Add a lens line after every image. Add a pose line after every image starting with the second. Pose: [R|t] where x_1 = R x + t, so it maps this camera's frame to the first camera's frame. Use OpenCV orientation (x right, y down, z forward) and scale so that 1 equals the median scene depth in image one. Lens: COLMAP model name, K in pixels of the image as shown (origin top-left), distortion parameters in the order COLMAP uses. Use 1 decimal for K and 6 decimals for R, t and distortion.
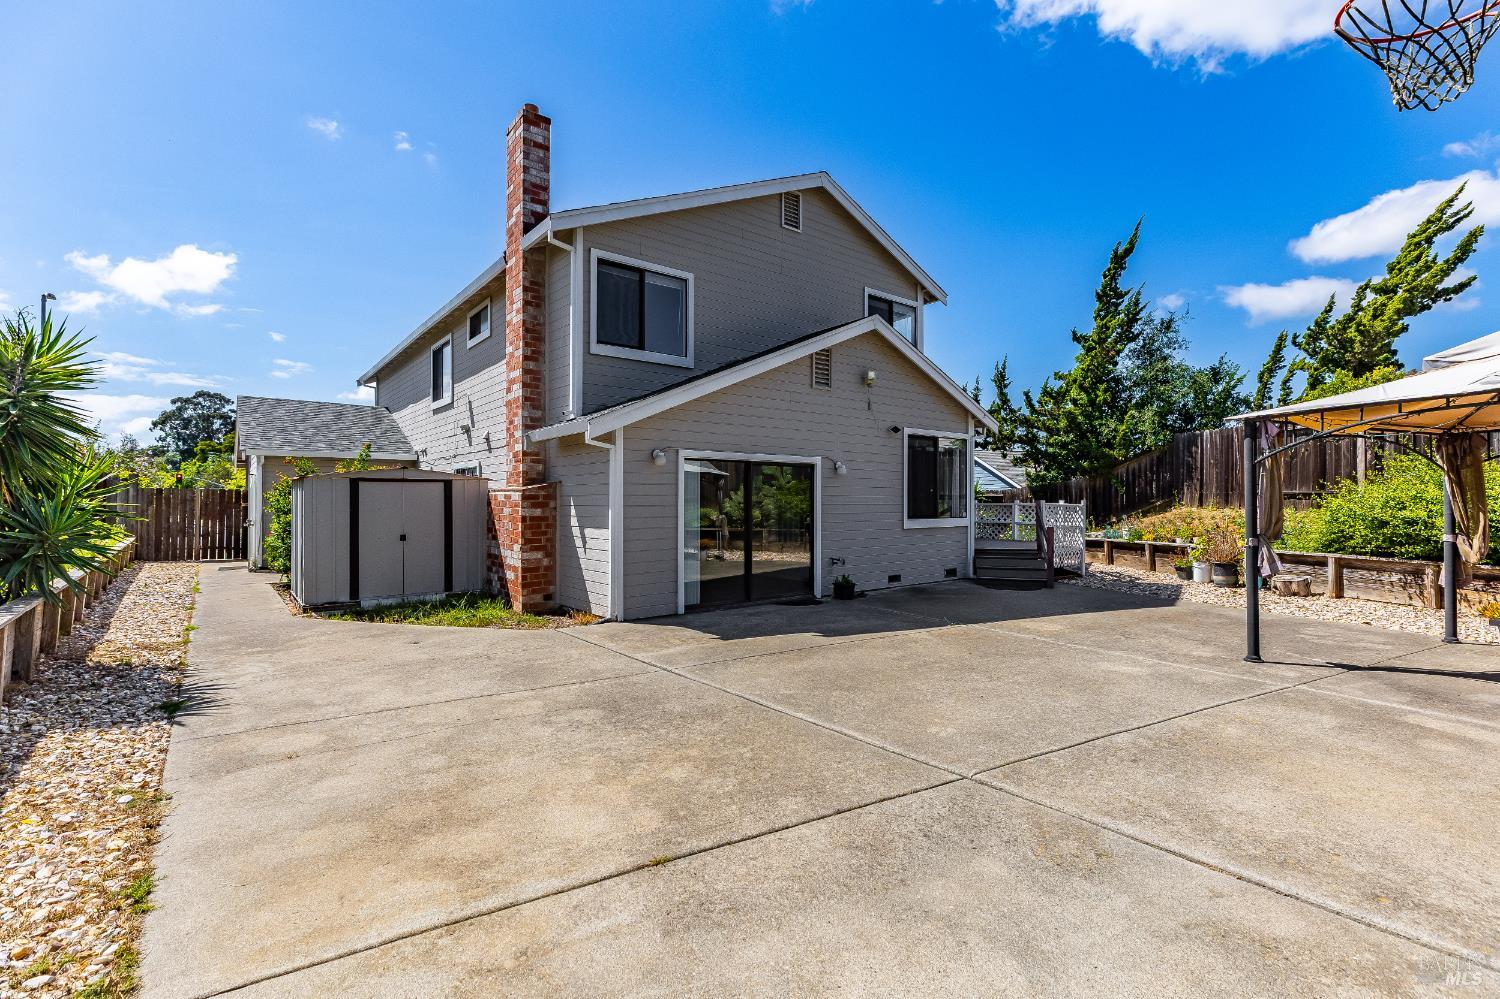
lens RADIAL K [[665.9, 0, 750.0], [0, 665.9, 499.5], [0, 0, 1]] dist [0.001505, 0.001046]
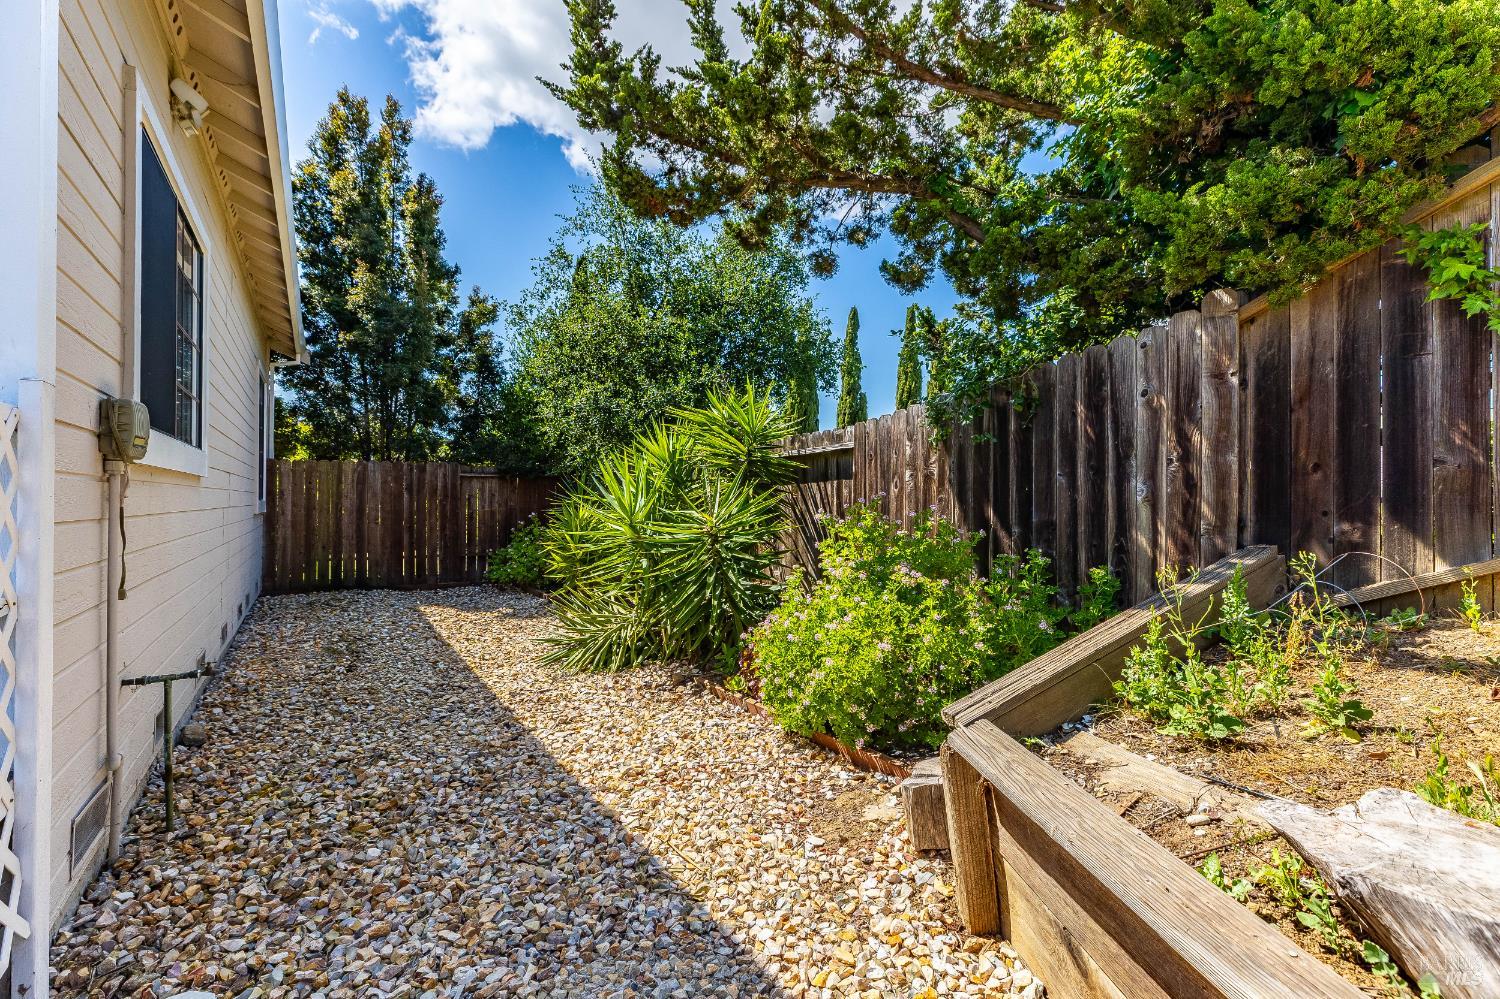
lens RADIAL K [[665.9, 0, 750.0], [0, 665.9, 499.5], [0, 0, 1]] dist [0.001505, 0.001046]
pose [[0.995364, 0.003505, -0.096115, 0.465911], [-0.003466, 0.999994, 0.000565, 0.017816], [0.096117, -0.000229, 0.995370, 0.947635]]
